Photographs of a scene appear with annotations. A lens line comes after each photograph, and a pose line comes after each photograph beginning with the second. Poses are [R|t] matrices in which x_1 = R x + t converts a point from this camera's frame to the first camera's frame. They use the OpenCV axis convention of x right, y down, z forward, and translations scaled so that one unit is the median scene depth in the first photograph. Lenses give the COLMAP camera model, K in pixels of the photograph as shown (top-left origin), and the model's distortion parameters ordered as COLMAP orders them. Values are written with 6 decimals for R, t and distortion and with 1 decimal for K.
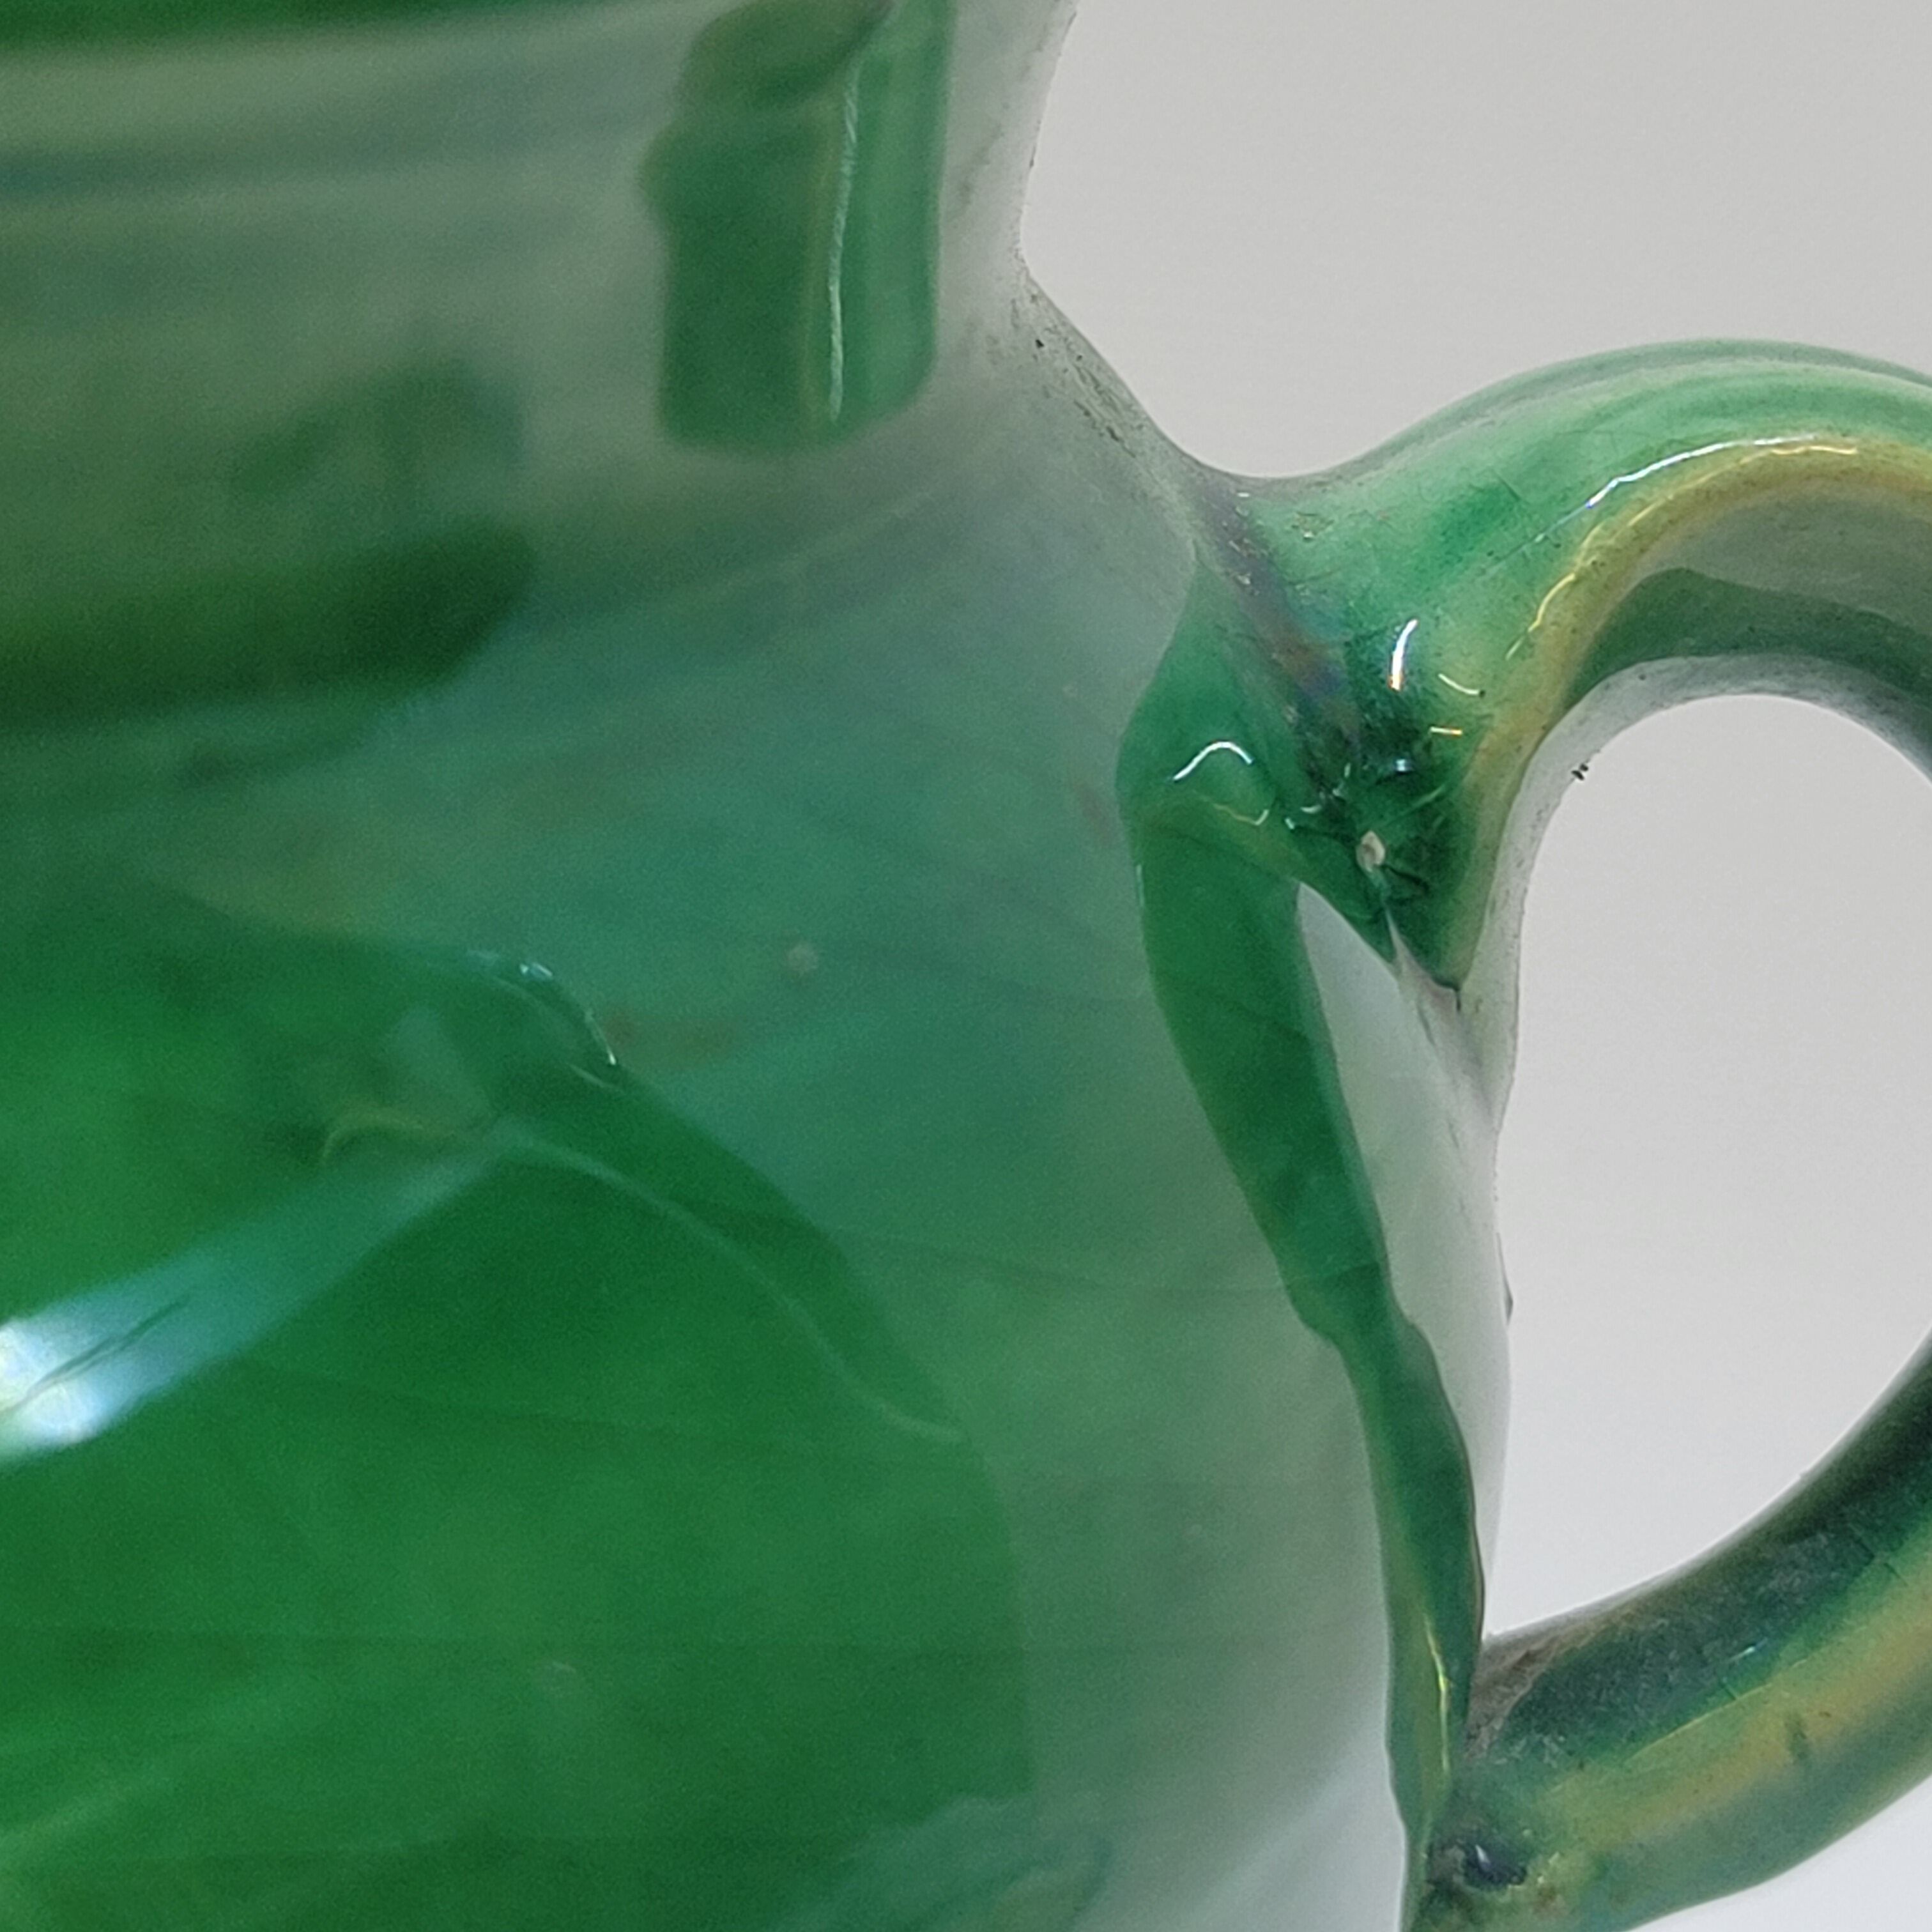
lens RADIAL K [[6078.9, 0, 969.5], [0, 6078.9, 961.5], [0, 0, 1]] dist [0.063714, 0.000000]
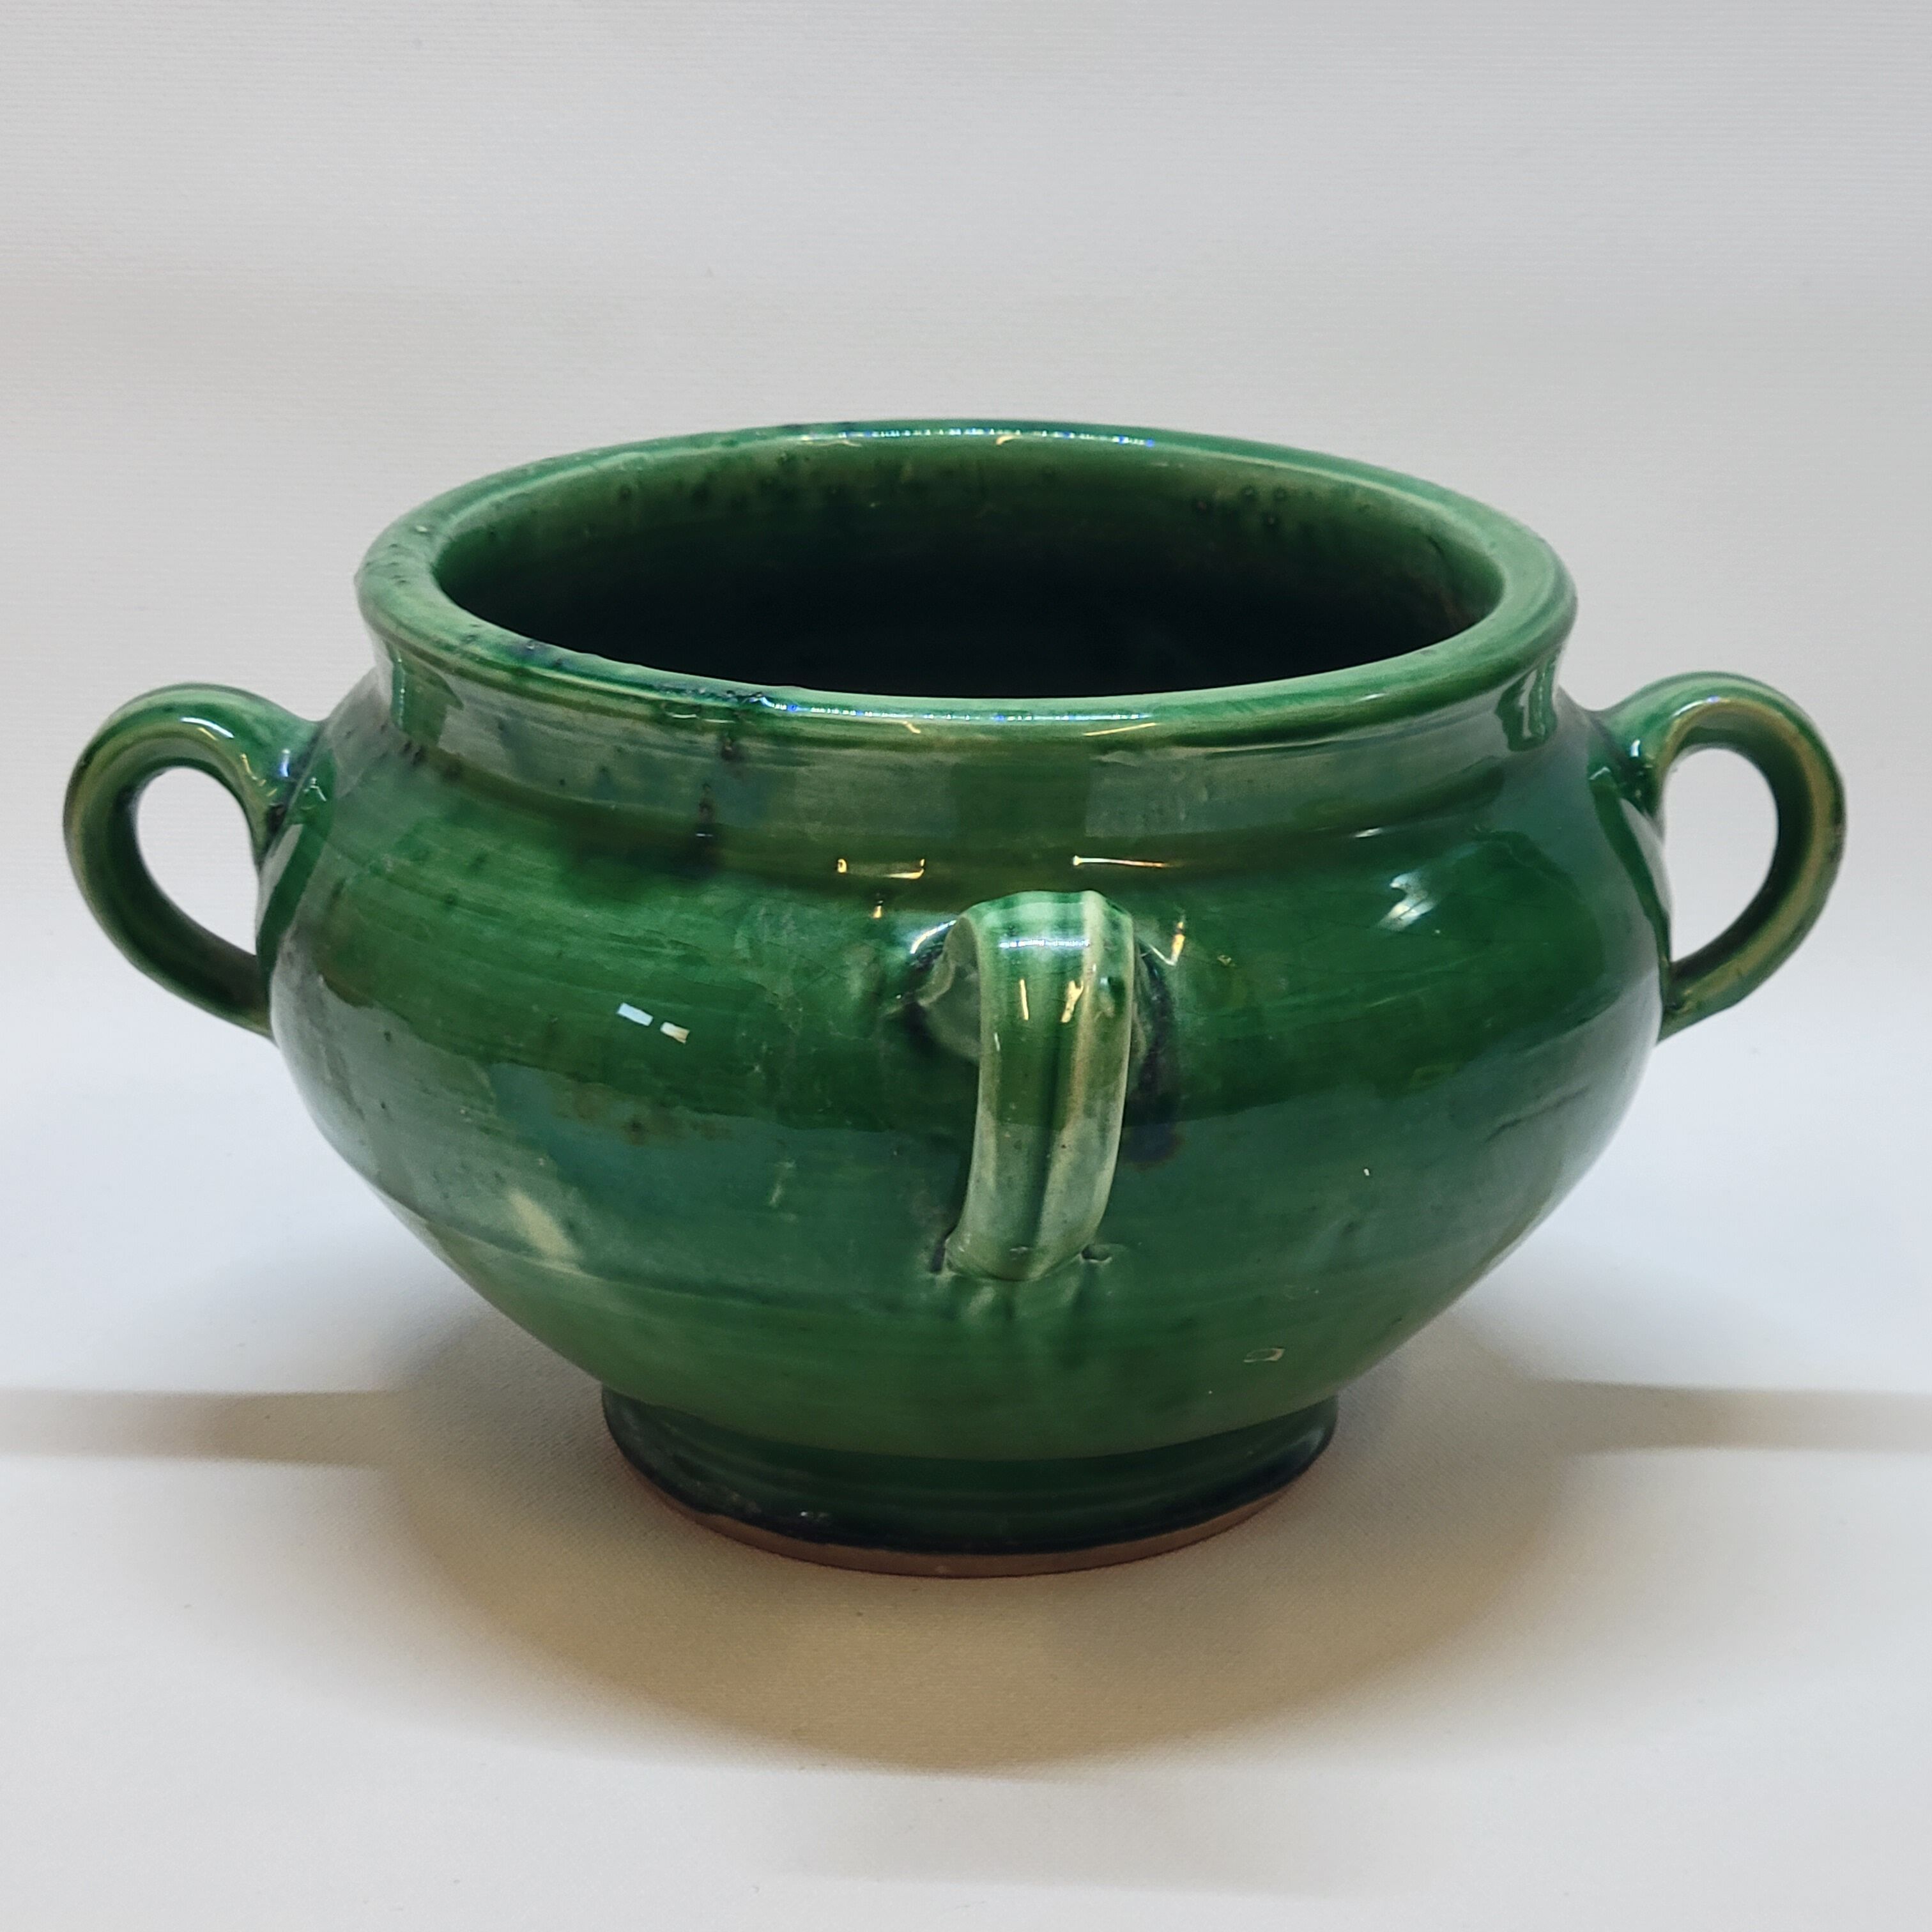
lens RADIAL K [[6050.0, 0, 968.6], [0, 6050.0, 953.4], [0, 0, 1]] dist [0.056652, 0.000000]
pose [[0.996053, -0.087714, 0.013577, -0.533295], [0.087211, 0.995608, 0.034034, -0.100253], [-0.016502, -0.032716, 0.999328, -3.765701]]
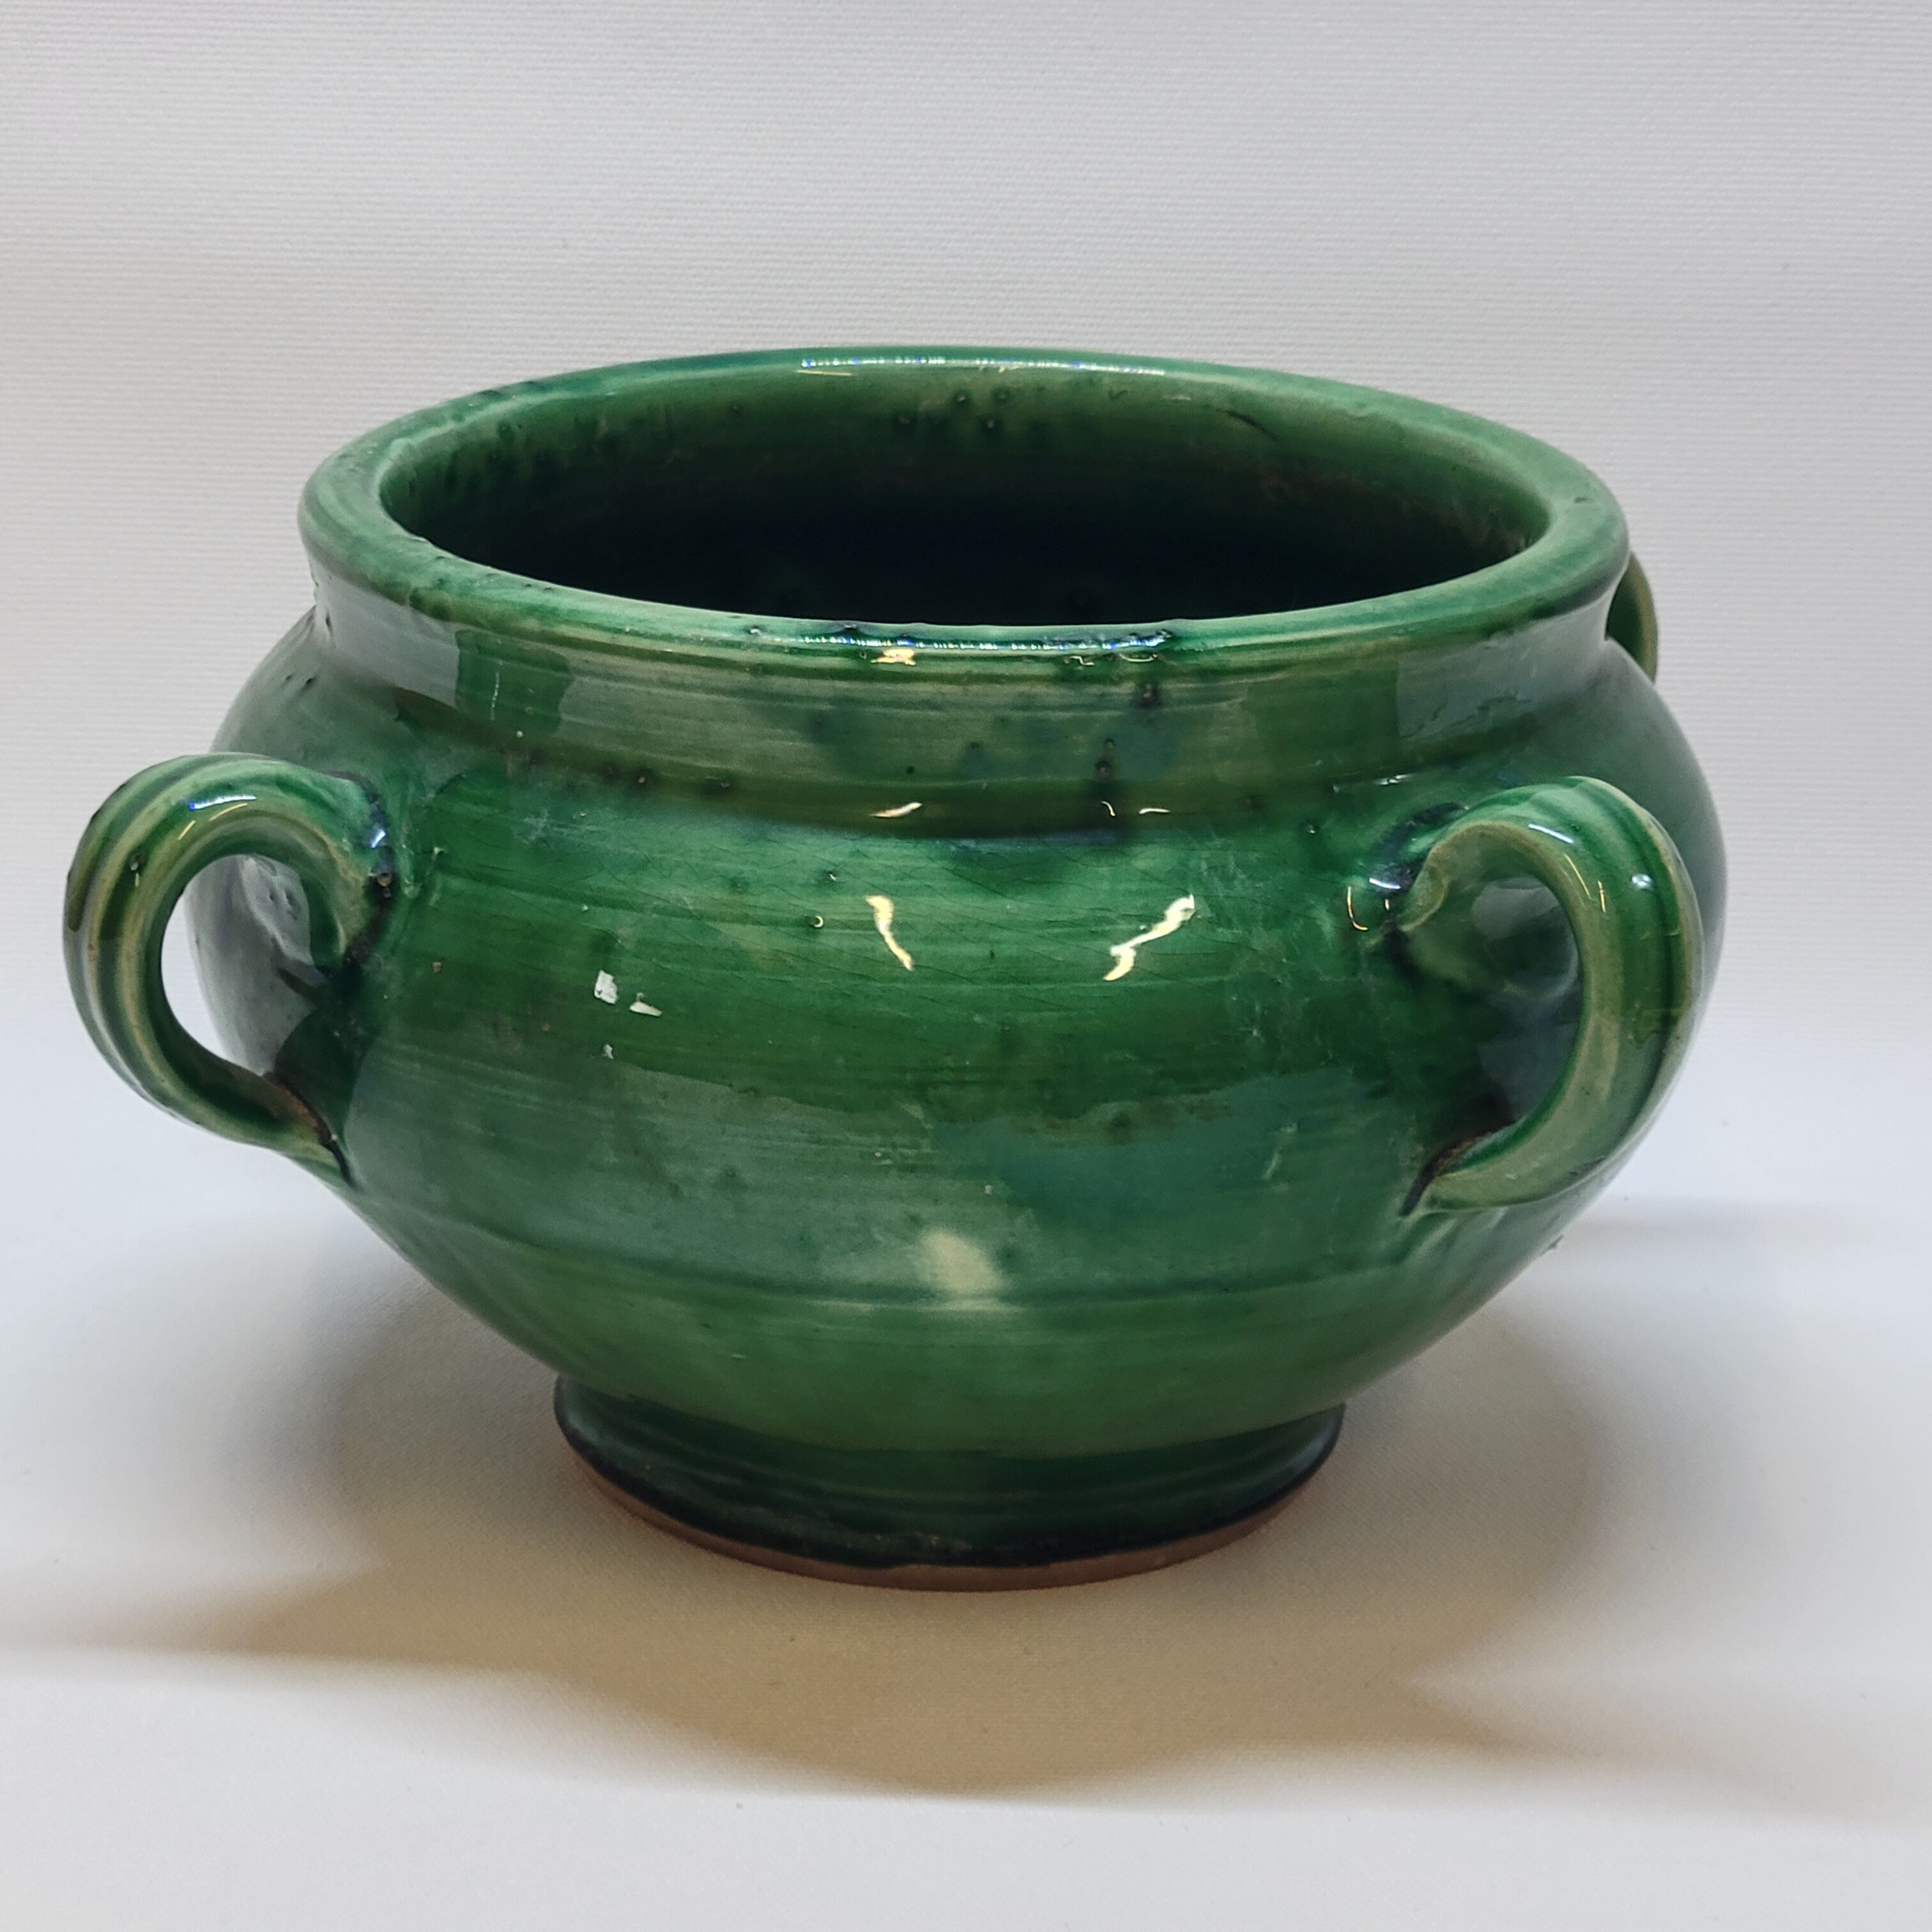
lens RADIAL K [[6050.0, 0, 965.3], [0, 6050.0, 981.9], [0, 0, 1]] dist [0.056652, 0.000000]
pose [[0.780164, -0.262698, 0.567745, -3.010078], [0.224150, 0.964685, 0.138349, -0.505221], [-0.584039, 0.019325, 0.811496, -2.558657]]
